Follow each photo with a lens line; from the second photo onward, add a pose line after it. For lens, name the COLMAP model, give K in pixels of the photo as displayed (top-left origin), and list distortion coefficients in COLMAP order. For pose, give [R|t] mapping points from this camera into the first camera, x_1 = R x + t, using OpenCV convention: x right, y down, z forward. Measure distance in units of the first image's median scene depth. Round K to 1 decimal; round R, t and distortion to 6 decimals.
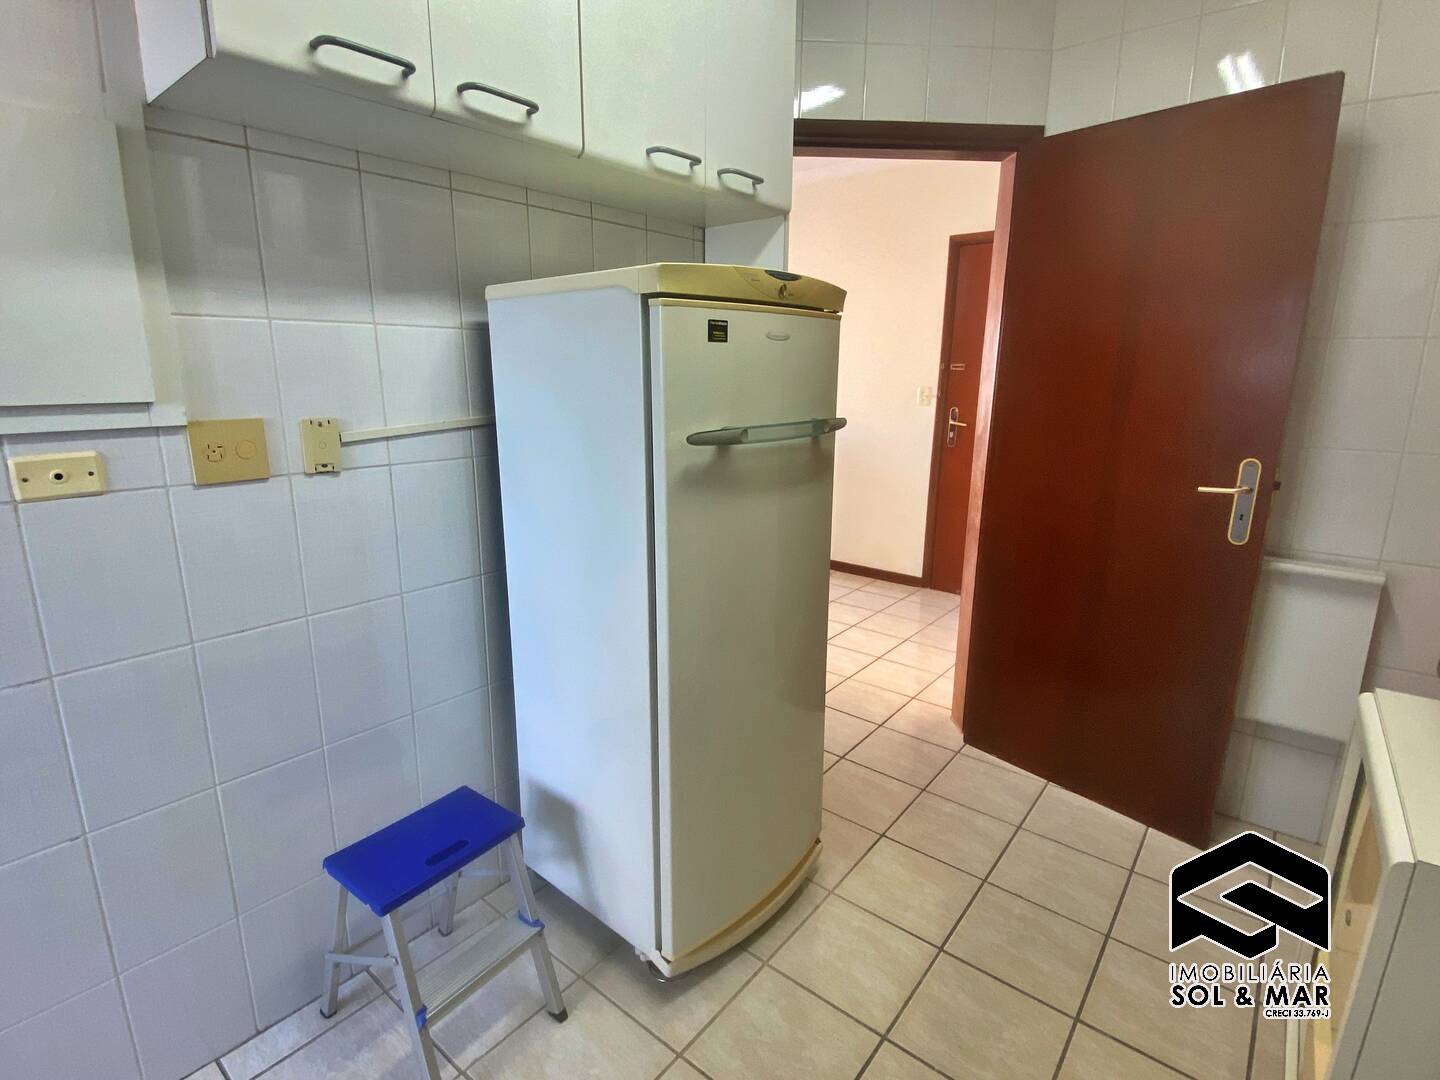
lens RADIAL K [[720.1, 0, 716.0], [0, 720.1, 529.9], [0, 0, 1]] dist [0.033541, -0.027185]
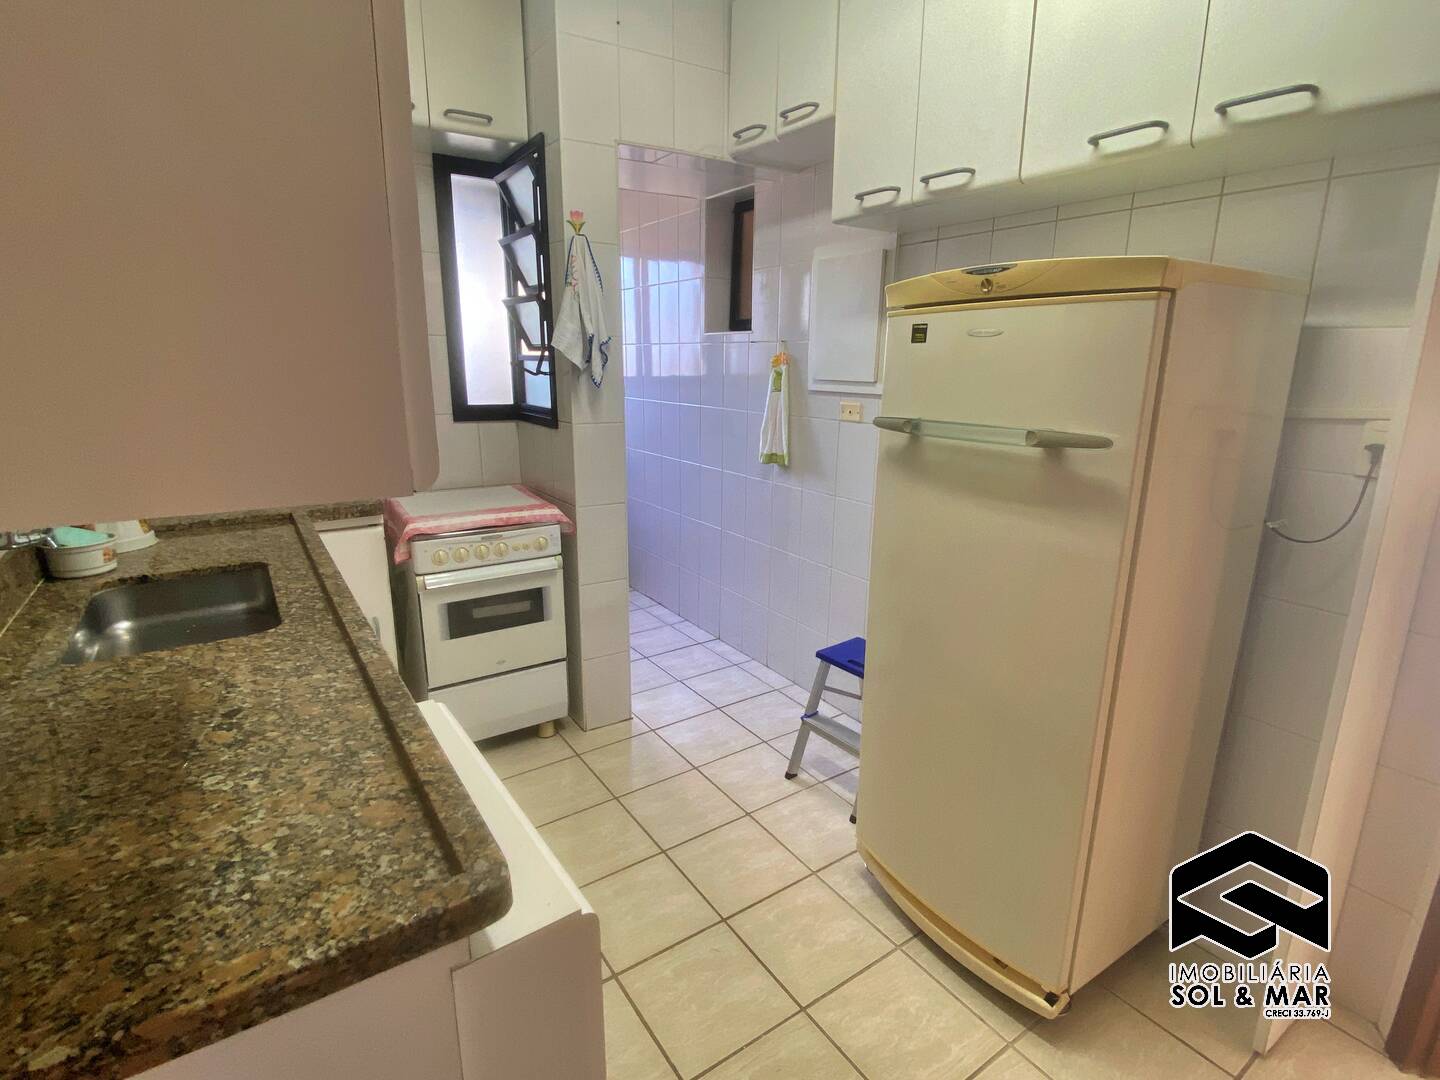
lens RADIAL K [[720.1, 0, 716.0], [0, 720.1, 529.9], [0, 0, 1]] dist [0.033541, -0.027185]
pose [[-0.285514, 0.212239, -0.934578, 1.139335], [-0.223679, 0.933480, 0.280324, -0.213528], [0.931906, 0.289082, -0.219048, 0.952377]]
